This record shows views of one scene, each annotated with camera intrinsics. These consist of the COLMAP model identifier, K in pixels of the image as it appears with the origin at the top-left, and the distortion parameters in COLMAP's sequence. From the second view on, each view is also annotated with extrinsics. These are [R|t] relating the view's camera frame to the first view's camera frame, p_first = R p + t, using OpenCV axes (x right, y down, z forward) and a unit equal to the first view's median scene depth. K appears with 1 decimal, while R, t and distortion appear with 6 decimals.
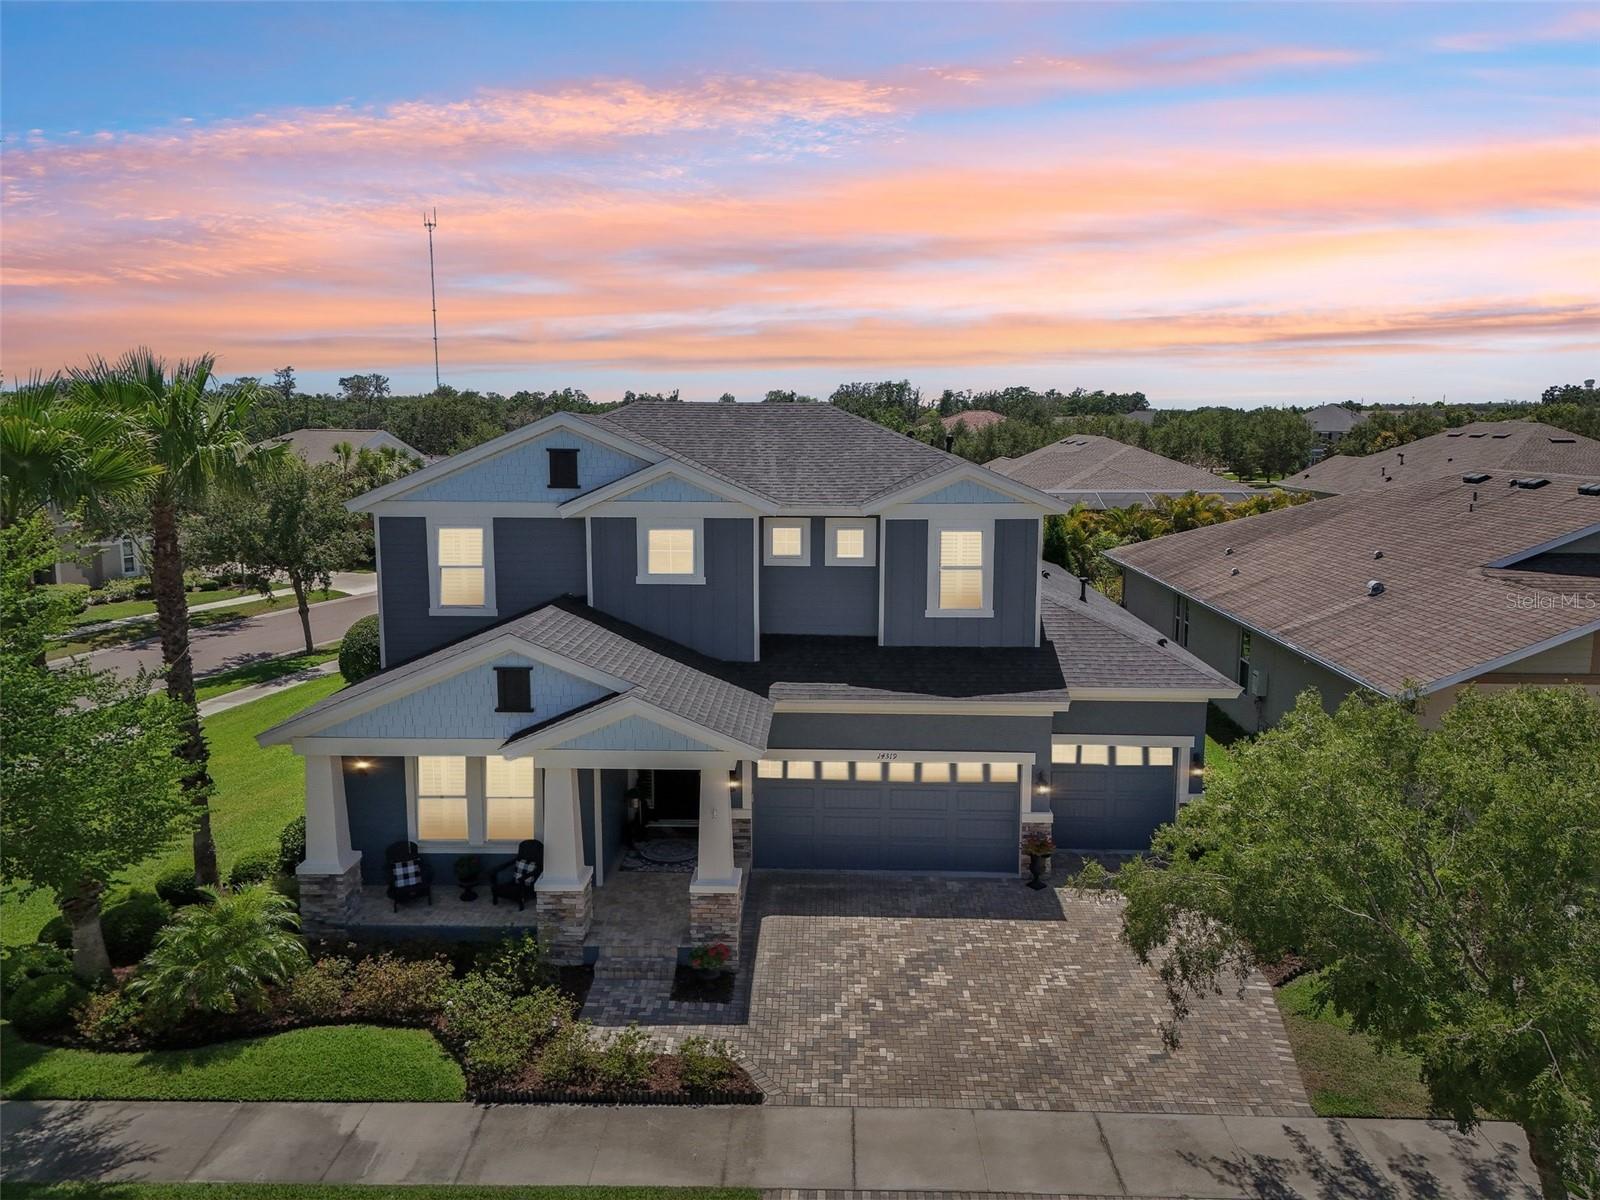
lens RADIAL K [[1180.7, 0, 805.6], [0, 1180.7, 600.8], [0, 0, 1]] dist [0.053765, -0.032966]
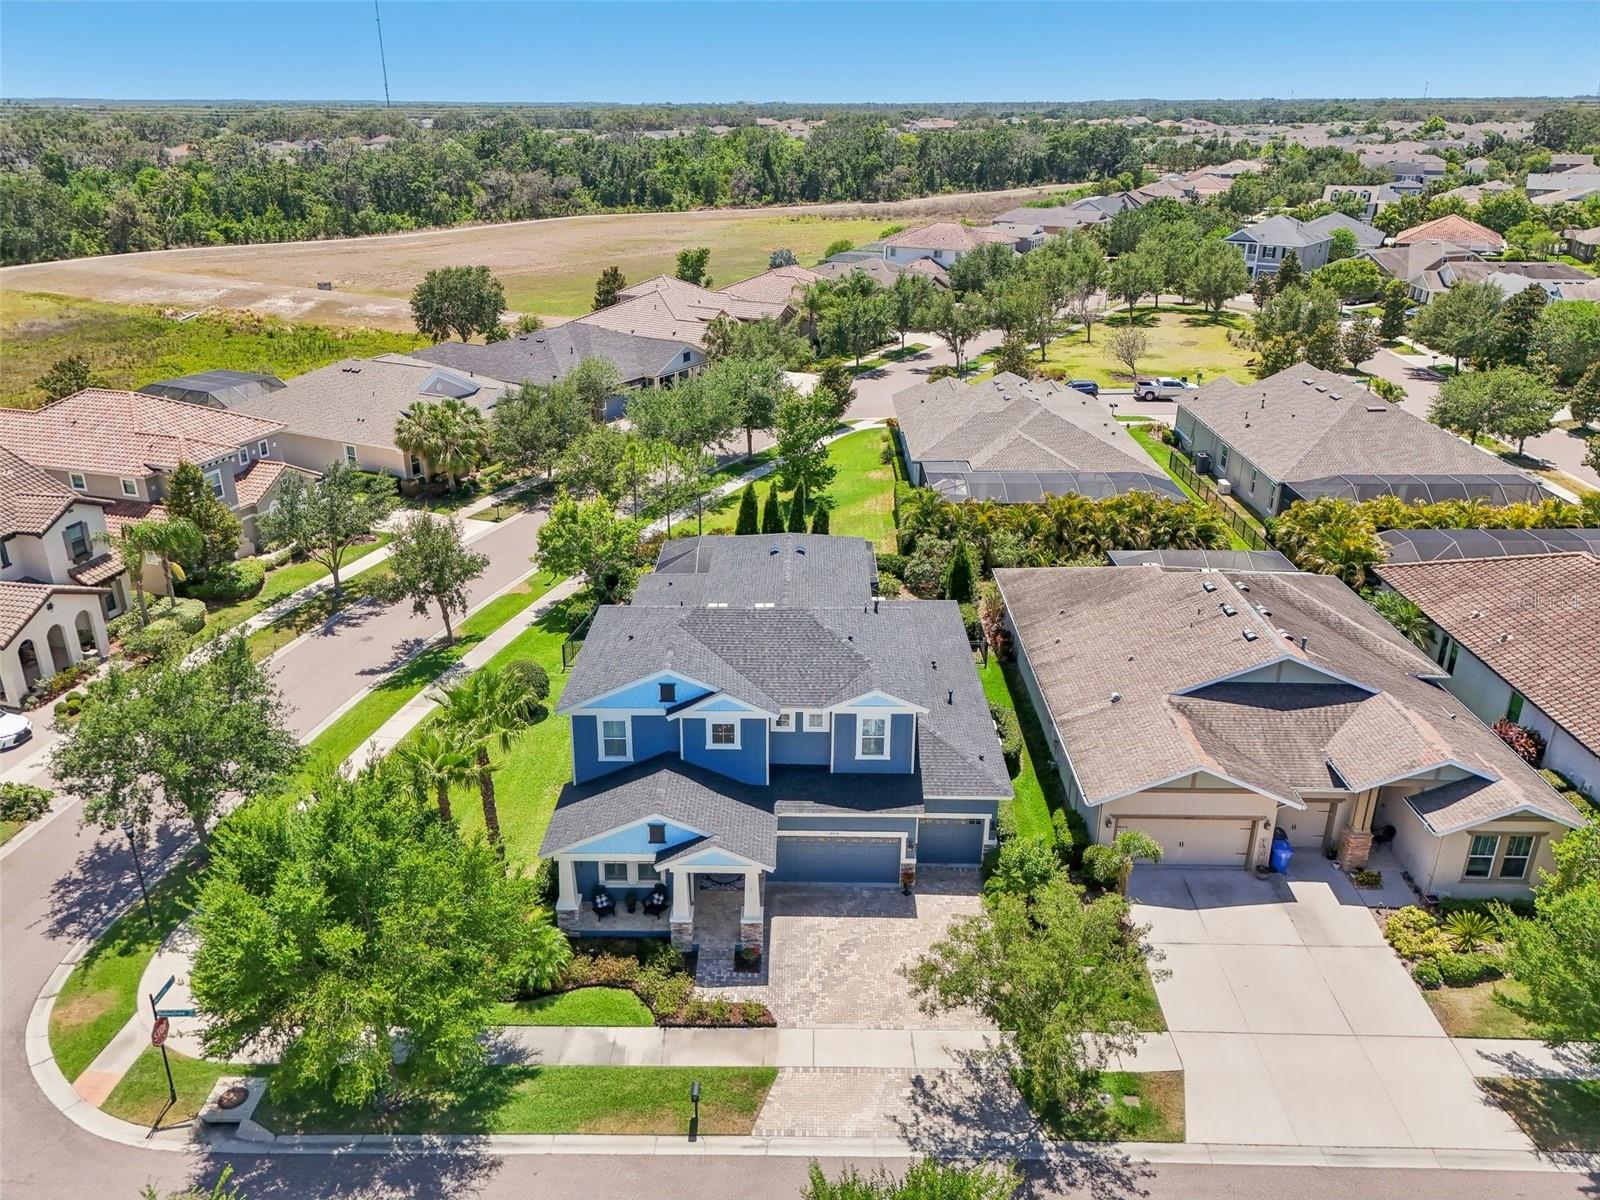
lens RADIAL K [[1209.5, 0, 791.0], [0, 1209.5, 520.5], [0, 0, 1]] dist [0.039184, -0.008923]
pose [[0.999972, -0.004607, 0.005940, -0.014263], [0.003483, 0.984187, 0.177099, -0.878848], [-0.006662, -0.177073, 0.984175, -1.074715]]
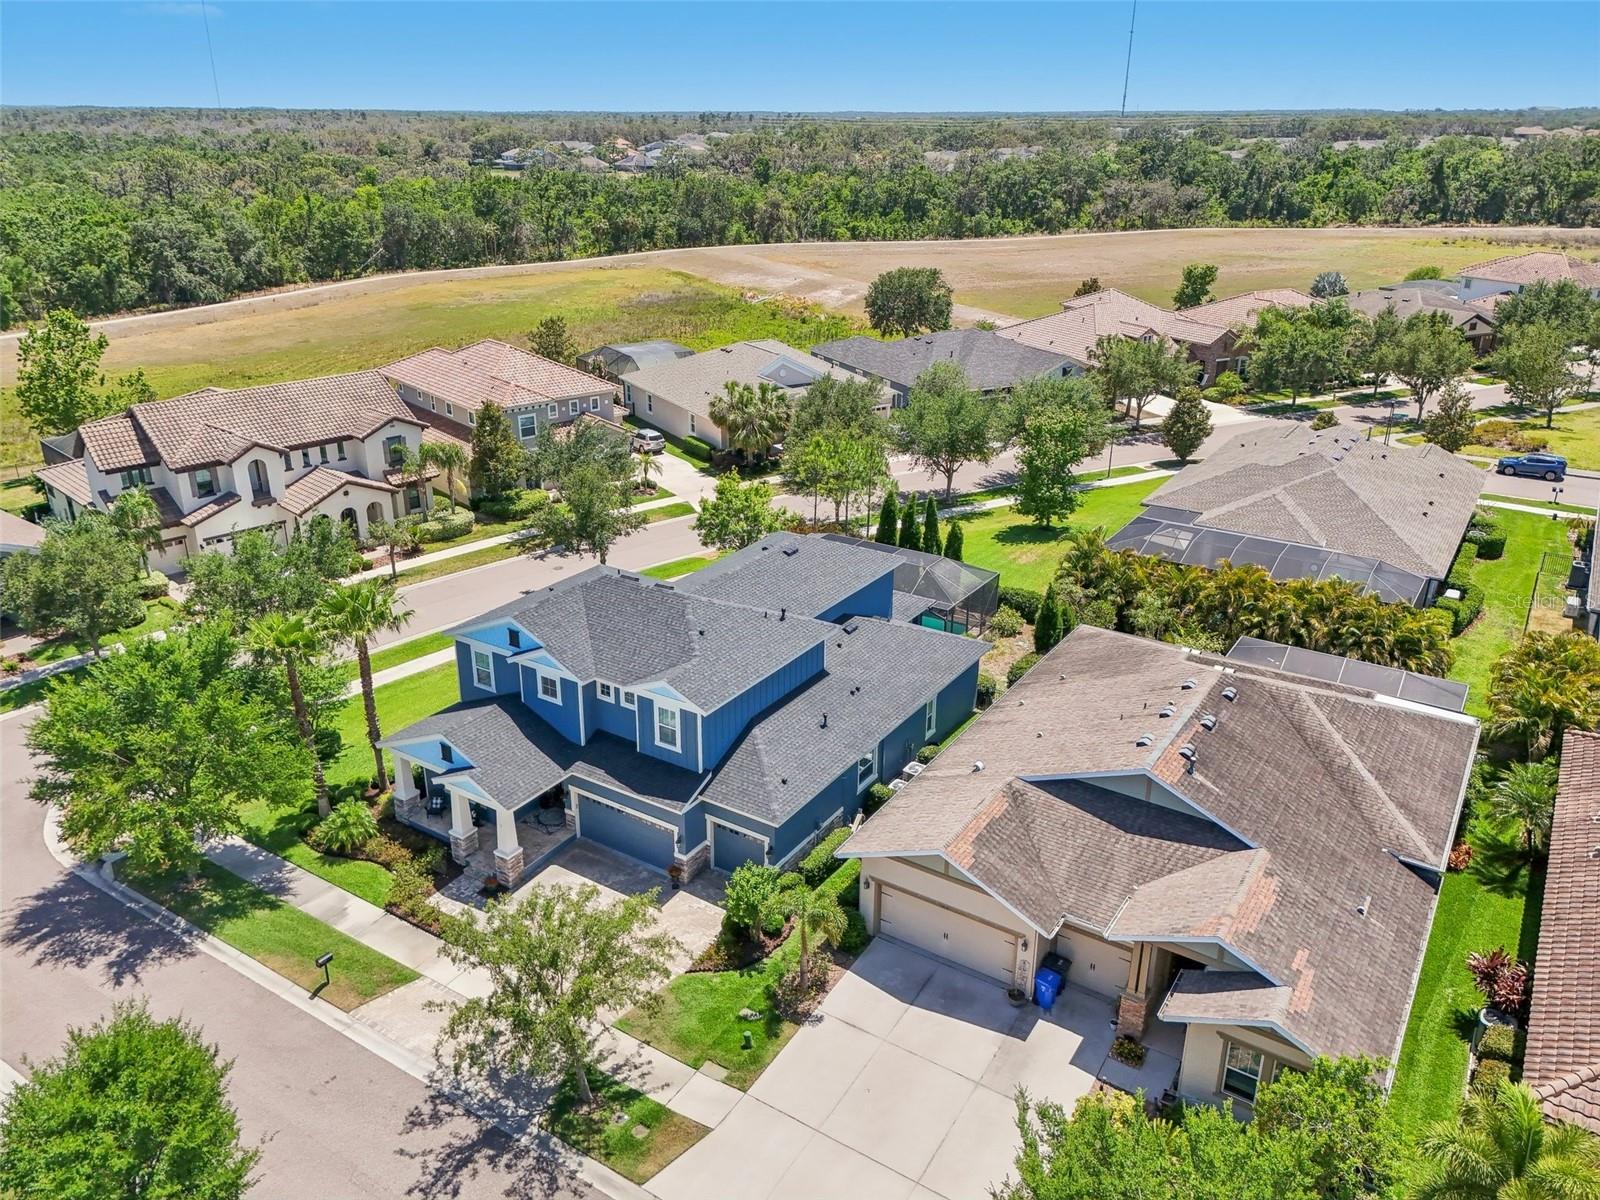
lens RADIAL K [[1191.6, 0, 792.7], [0, 1191.6, 574.5], [0, 0, 1]] dist [0.066778, -0.060724]
pose [[0.848867, 0.188844, -0.493724, 1.500008], [-0.080110, 0.969180, 0.232965, -0.909147], [0.522501, -0.158204, 0.837833, -0.625362]]
